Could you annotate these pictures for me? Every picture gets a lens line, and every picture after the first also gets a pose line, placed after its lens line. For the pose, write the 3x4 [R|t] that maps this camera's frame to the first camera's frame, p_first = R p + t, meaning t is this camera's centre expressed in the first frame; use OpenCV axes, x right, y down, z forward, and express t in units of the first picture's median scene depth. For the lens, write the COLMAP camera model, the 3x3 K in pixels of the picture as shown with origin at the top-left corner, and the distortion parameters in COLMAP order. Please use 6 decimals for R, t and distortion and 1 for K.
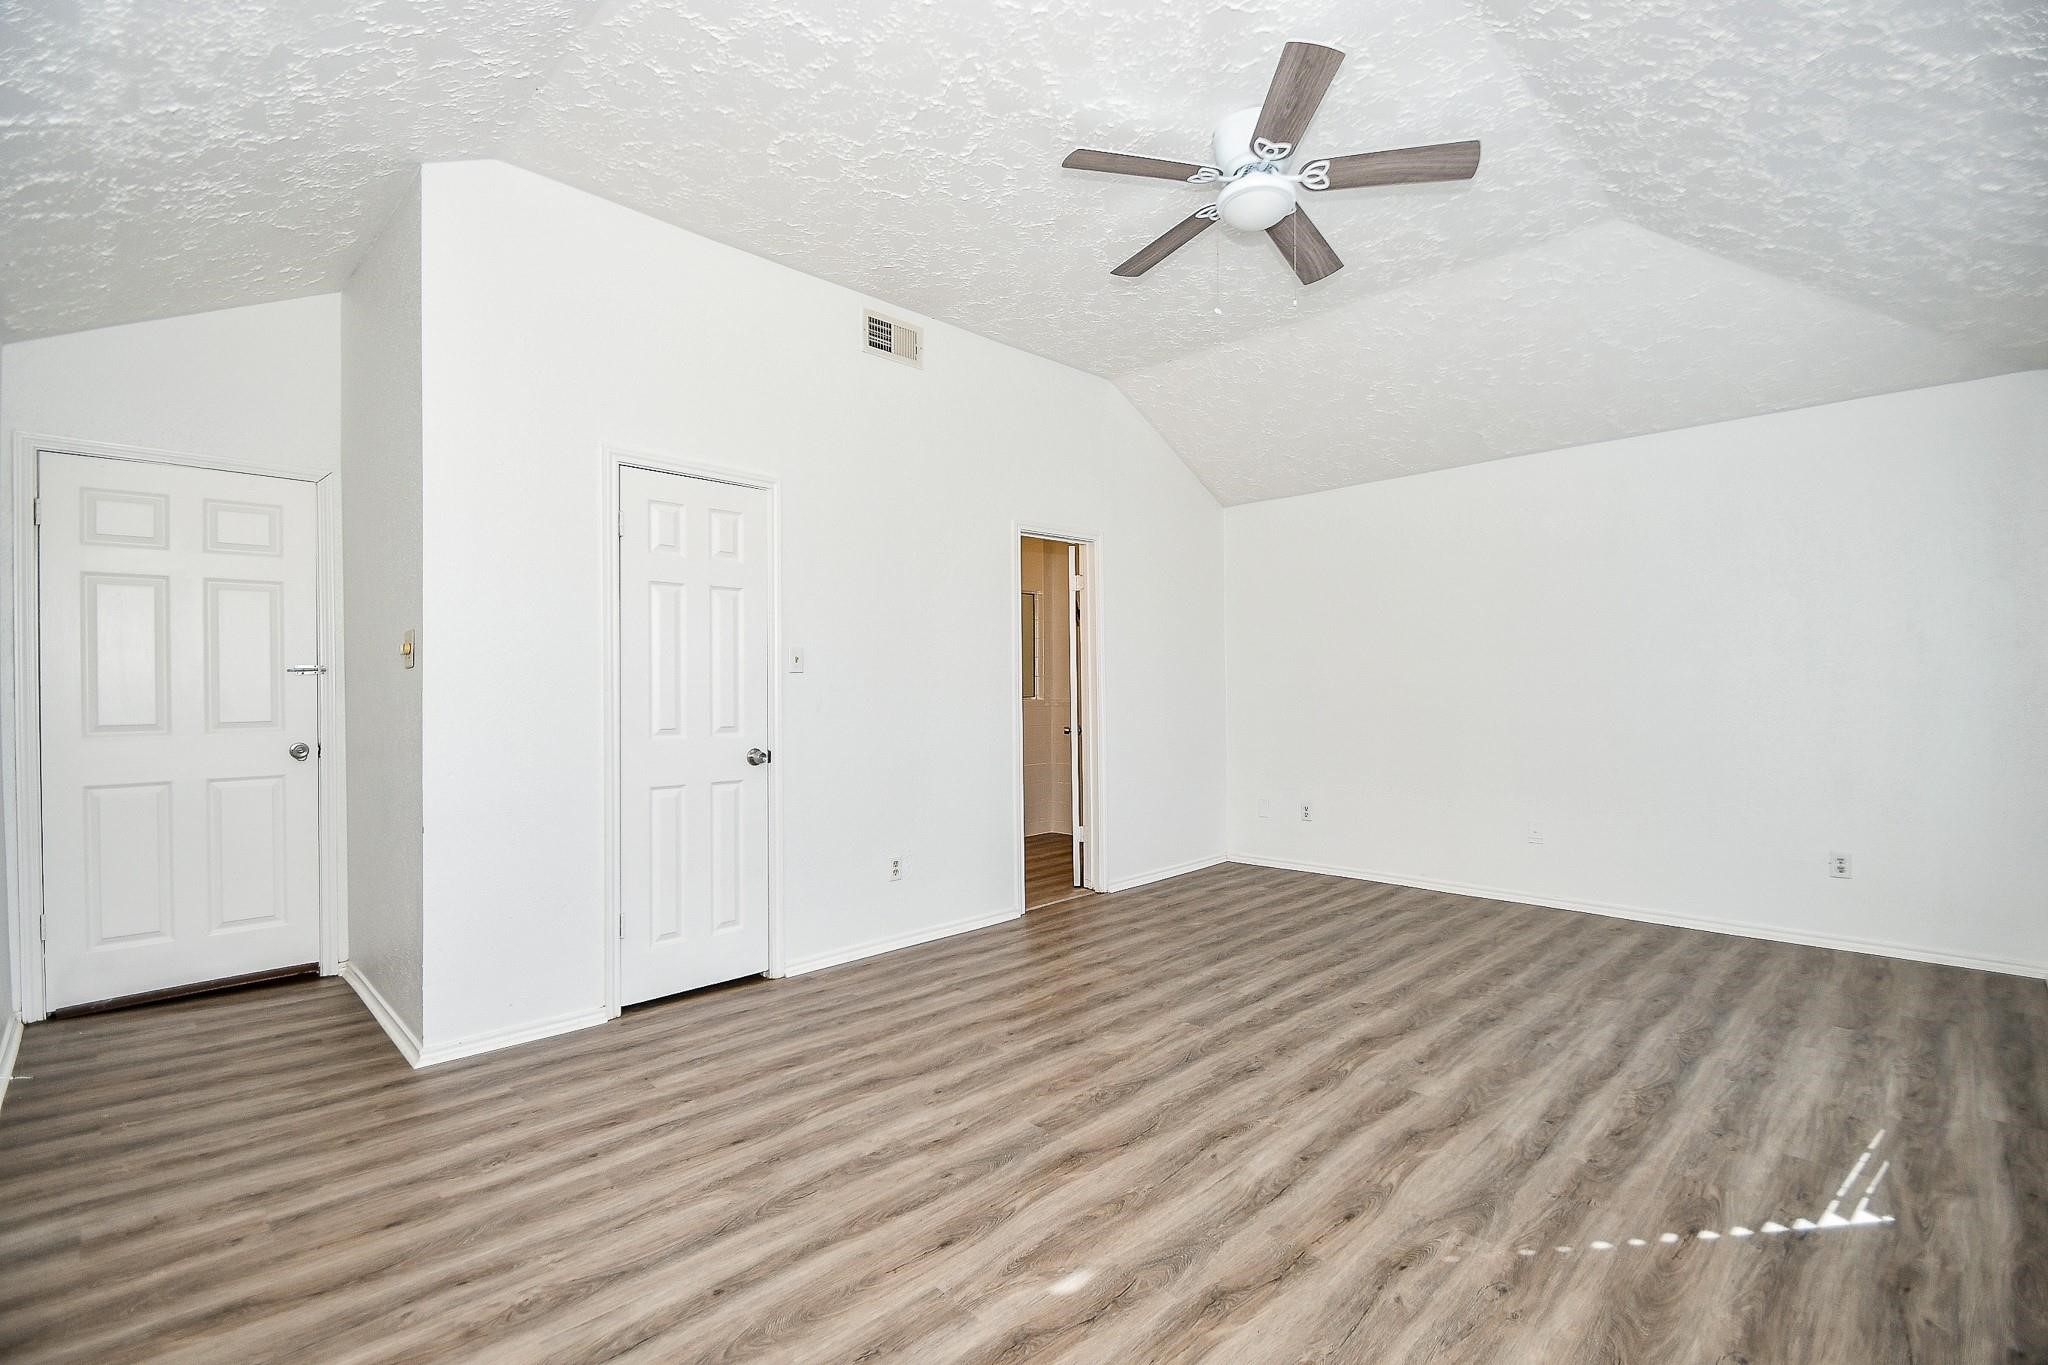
lens RADIAL K [[919.4, 0, 1010.2], [0, 919.4, 684.9], [0, 0, 1]] dist [0.018830, -0.016062]
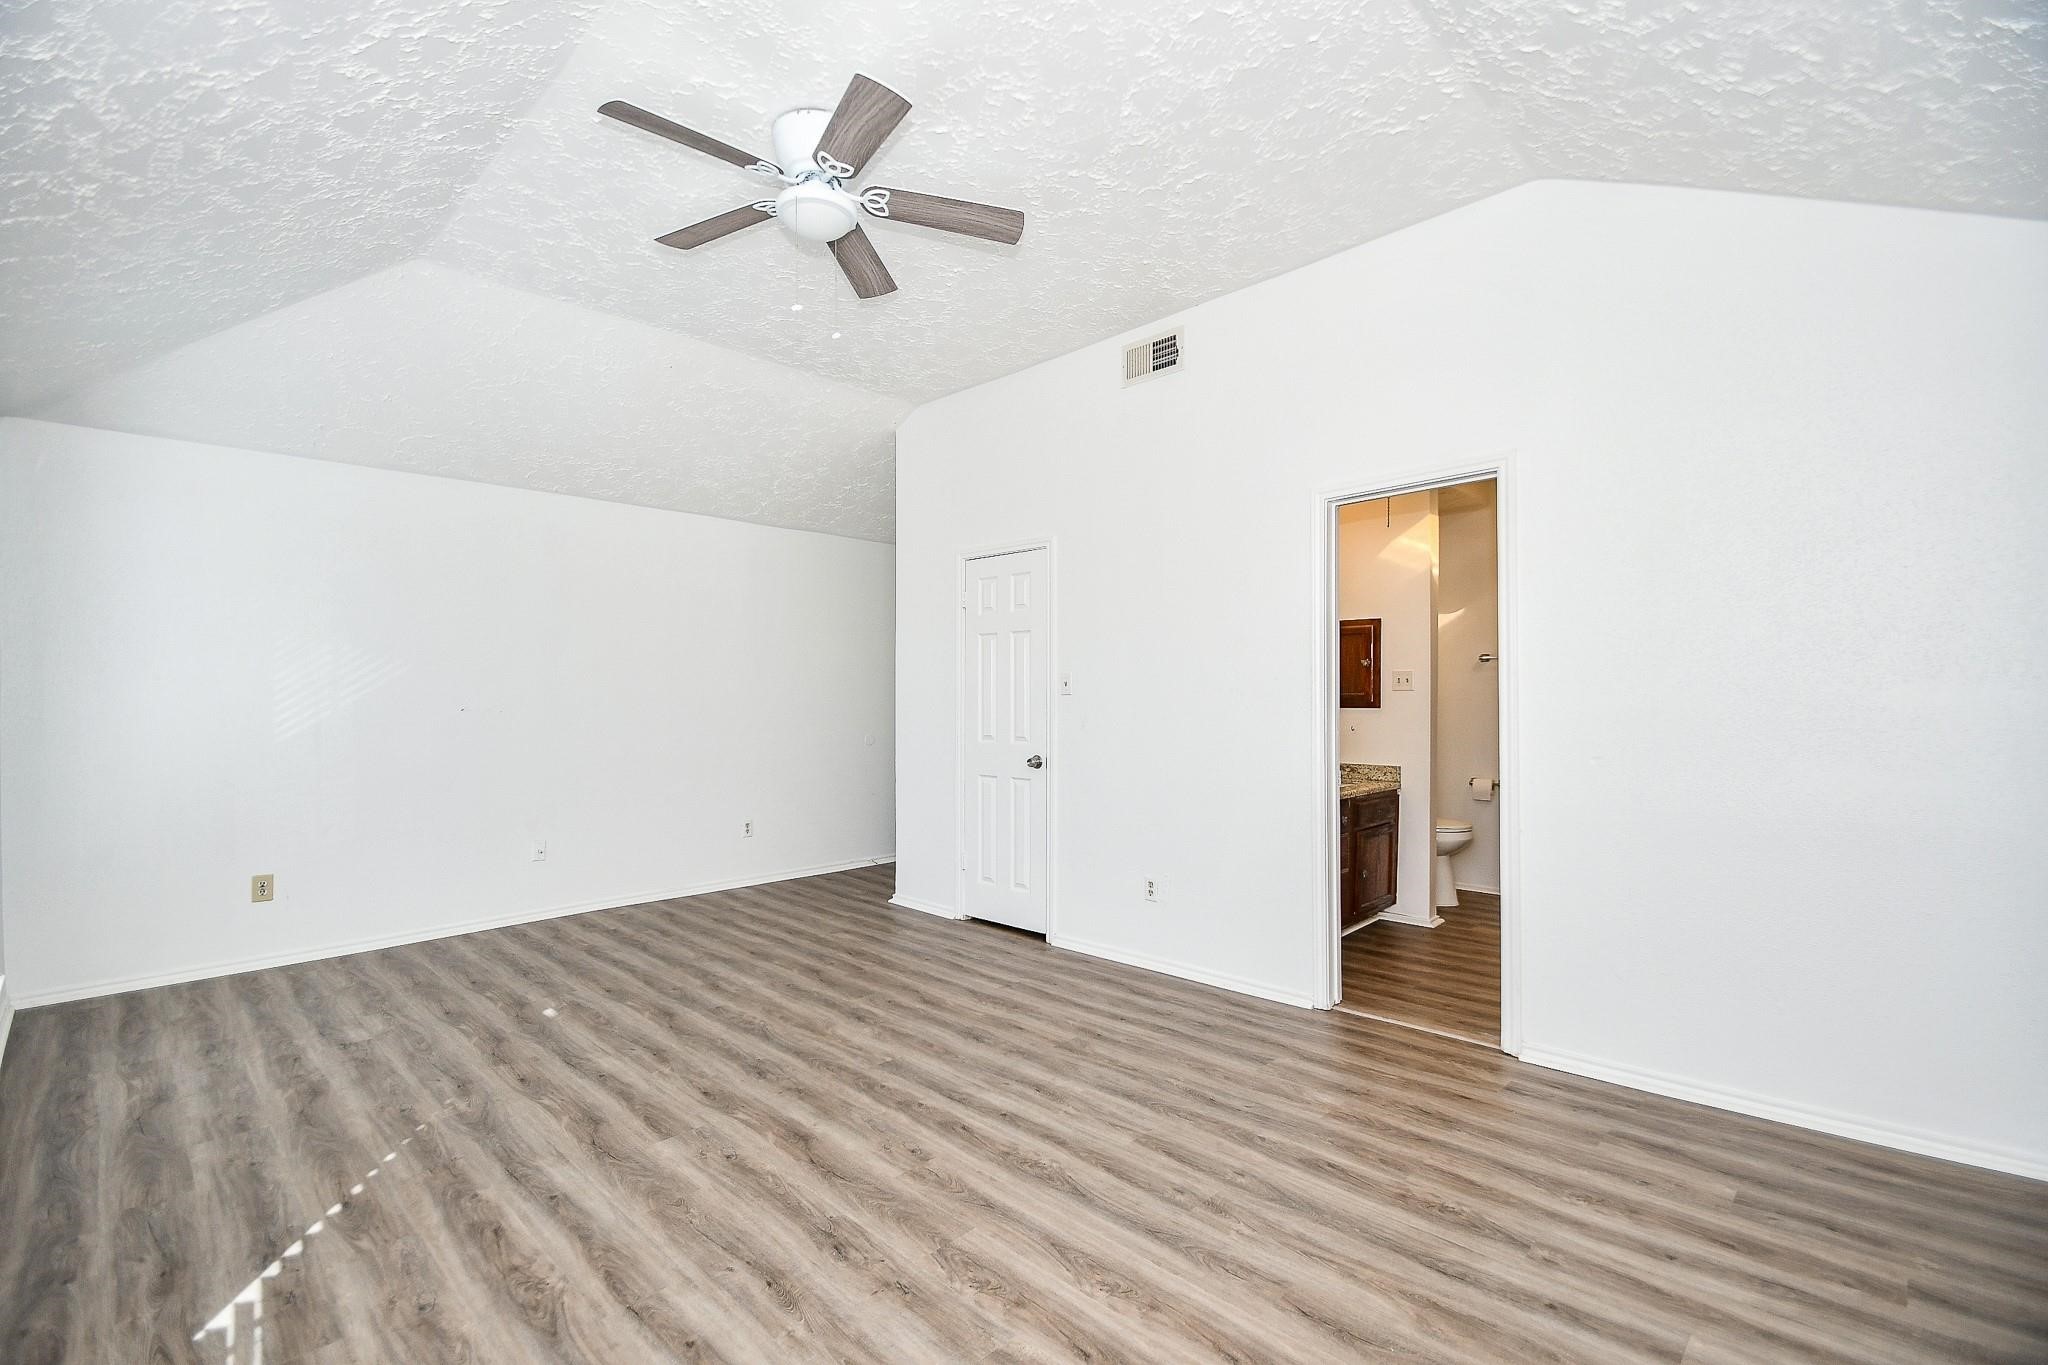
lens RADIAL K [[900.7, 0, 991.8], [0, 900.7, 700.1], [0, 0, 1]] dist [0.020874, -0.018610]
pose [[0.002768, 0.004150, -0.999988, 1.197185], [0.008530, 0.999955, 0.004173, -0.015462], [0.999960, -0.008541, 0.002732, 1.161876]]
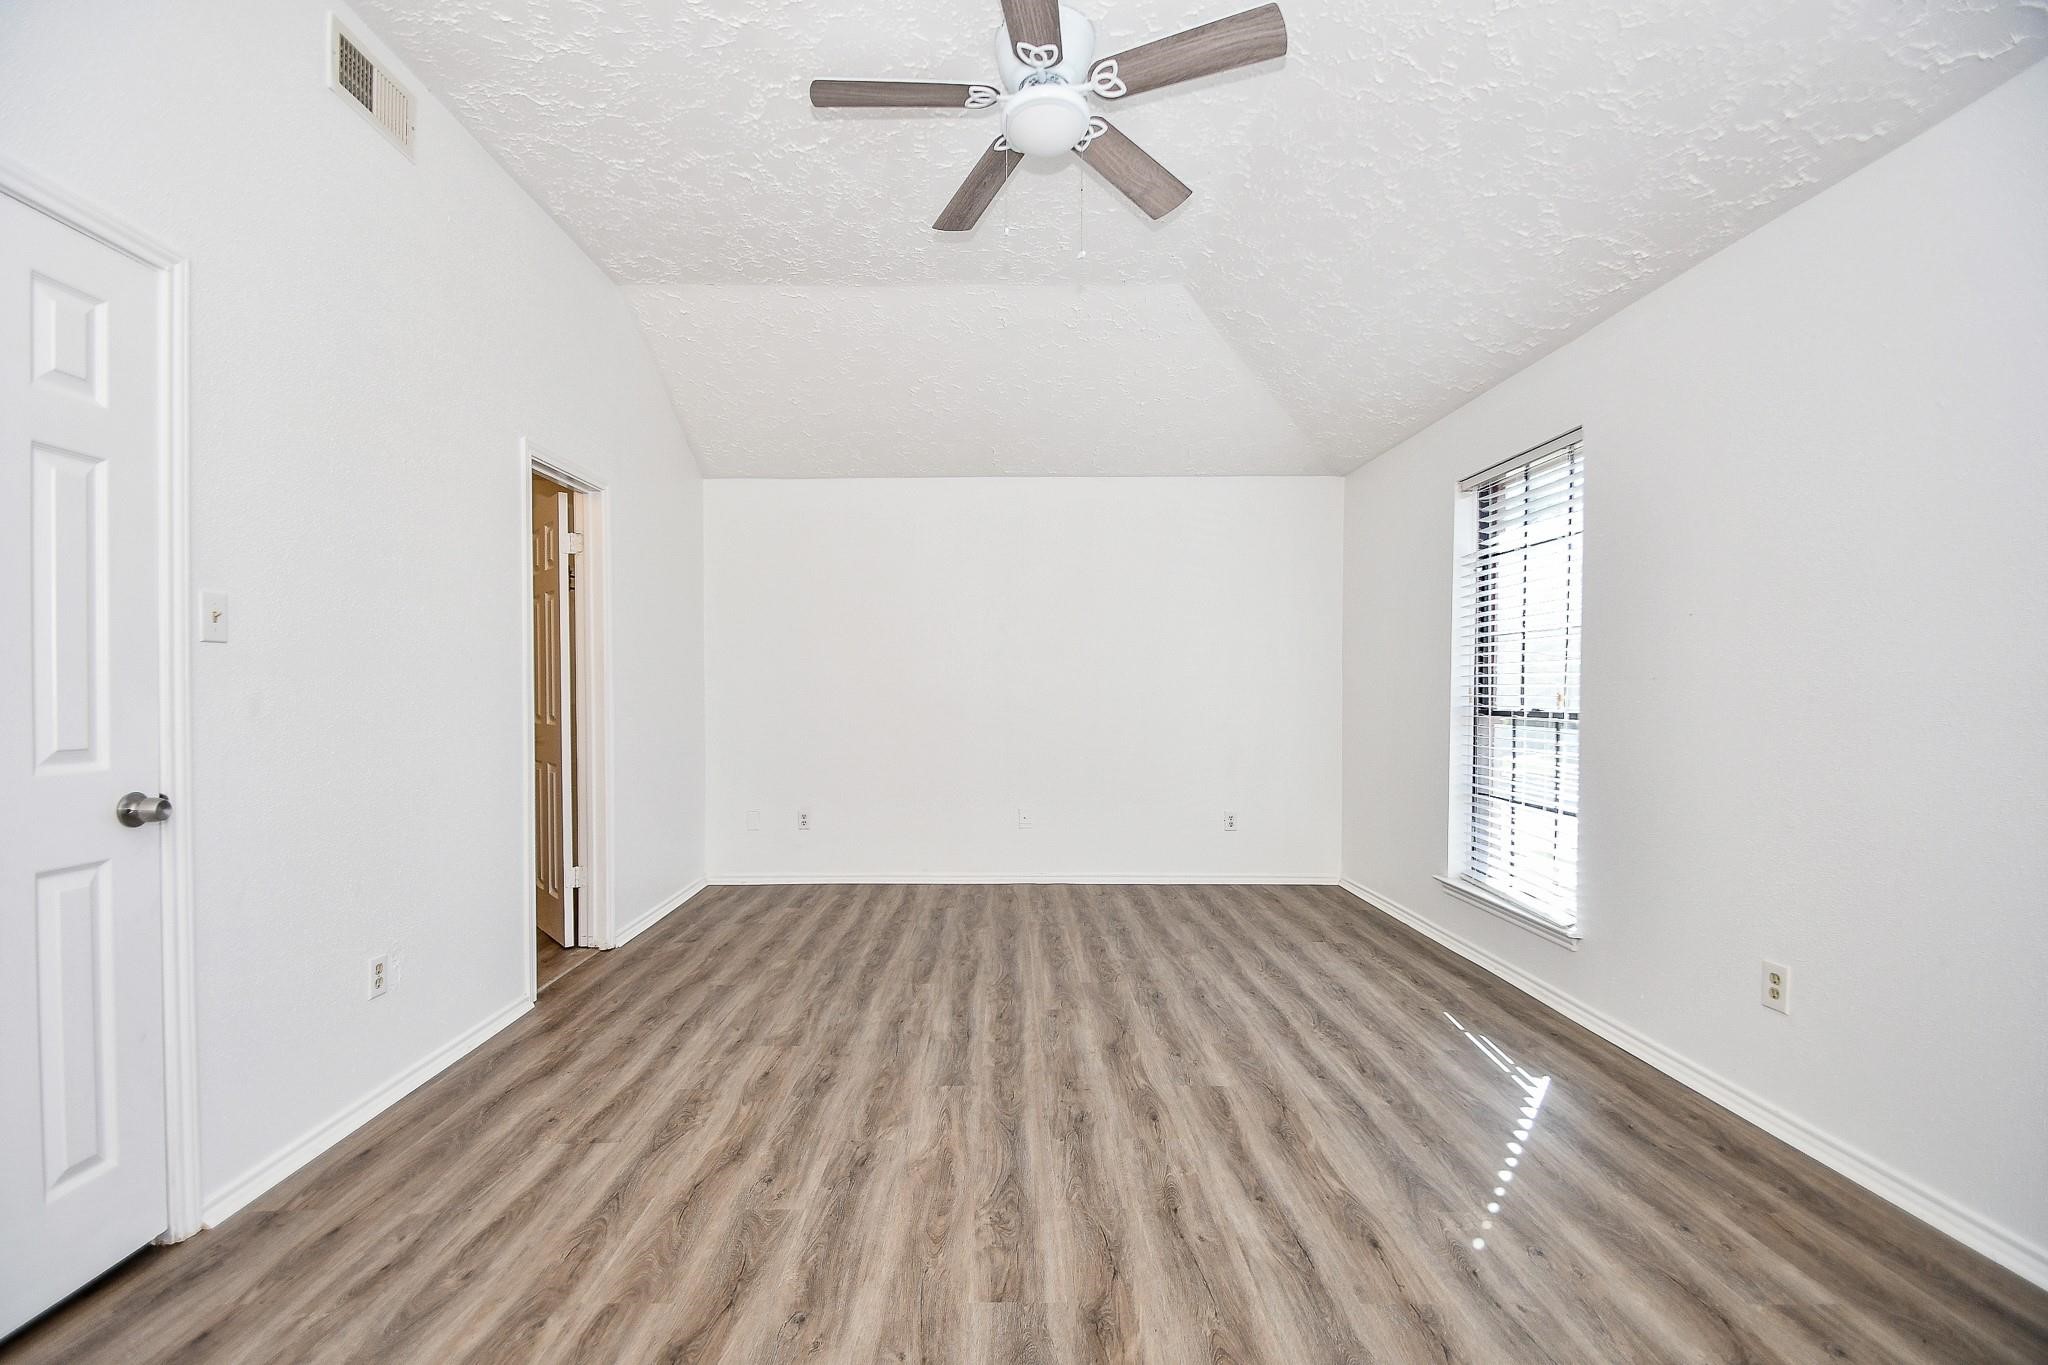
lens RADIAL K [[900.7, 0, 991.8], [0, 900.7, 700.1], [0, 0, 1]] dist [0.020874, -0.018610]
pose [[0.705511, 0.000918, 0.708698, -0.367674], [-0.008162, 0.999943, 0.006830, 0.016796], [-0.708652, -0.010603, 0.705479, 0.424334]]
